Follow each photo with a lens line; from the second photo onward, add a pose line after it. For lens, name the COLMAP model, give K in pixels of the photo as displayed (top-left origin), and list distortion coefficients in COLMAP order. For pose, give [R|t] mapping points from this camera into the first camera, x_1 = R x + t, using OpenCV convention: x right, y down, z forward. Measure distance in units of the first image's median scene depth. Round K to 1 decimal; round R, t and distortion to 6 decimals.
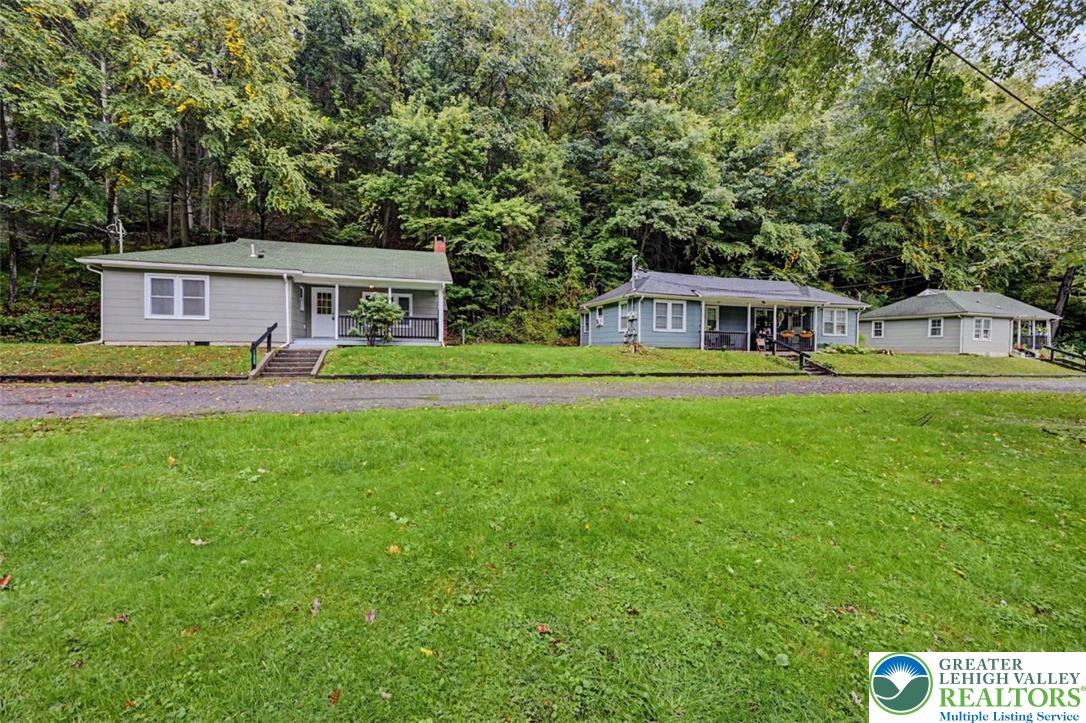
lens RADIAL K [[429.0, 0, 541.4], [0, 429.0, 352.8], [0, 0, 1]] dist [-0.000044, 0.000479]
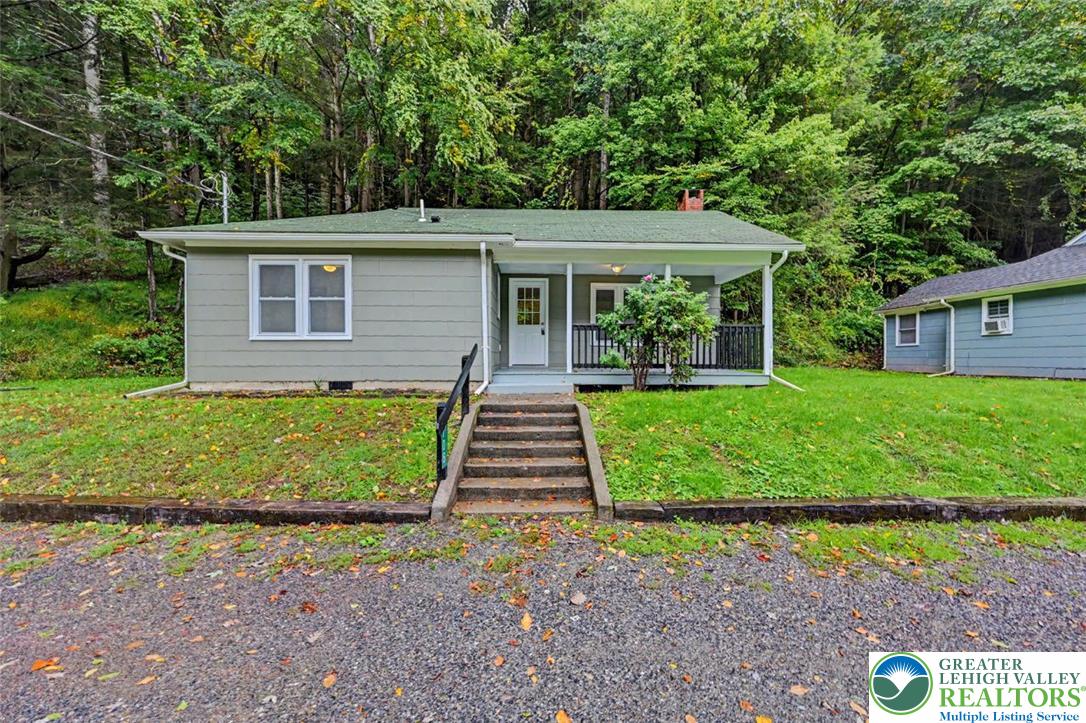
lens RADIAL K [[429.0, 0, 544.8], [0, 429.0, 360.1], [0, 0, 1]] dist [-0.000044, 0.000479]
pose [[0.961544, -0.005956, -0.274585, -0.331465], [0.003456, 0.999948, -0.009591, -0.038176], [0.274628, 0.008273, 0.961515, 0.459956]]
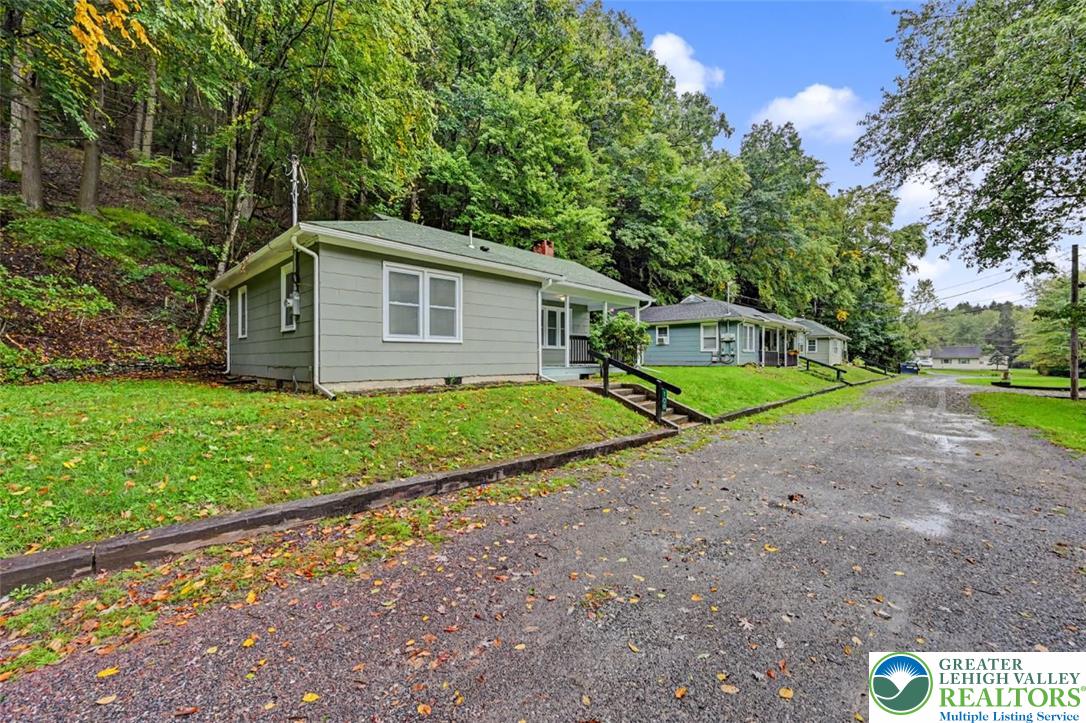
lens RADIAL K [[429.0, 0, 544.1], [0, 429.0, 350.6], [0, 0, 1]] dist [-0.000044, 0.000479]
pose [[0.879627, -0.002118, 0.475660, -0.790441], [0.014307, 0.999655, -0.022007, -0.040844], [-0.475449, 0.026163, 0.879354, 0.314425]]
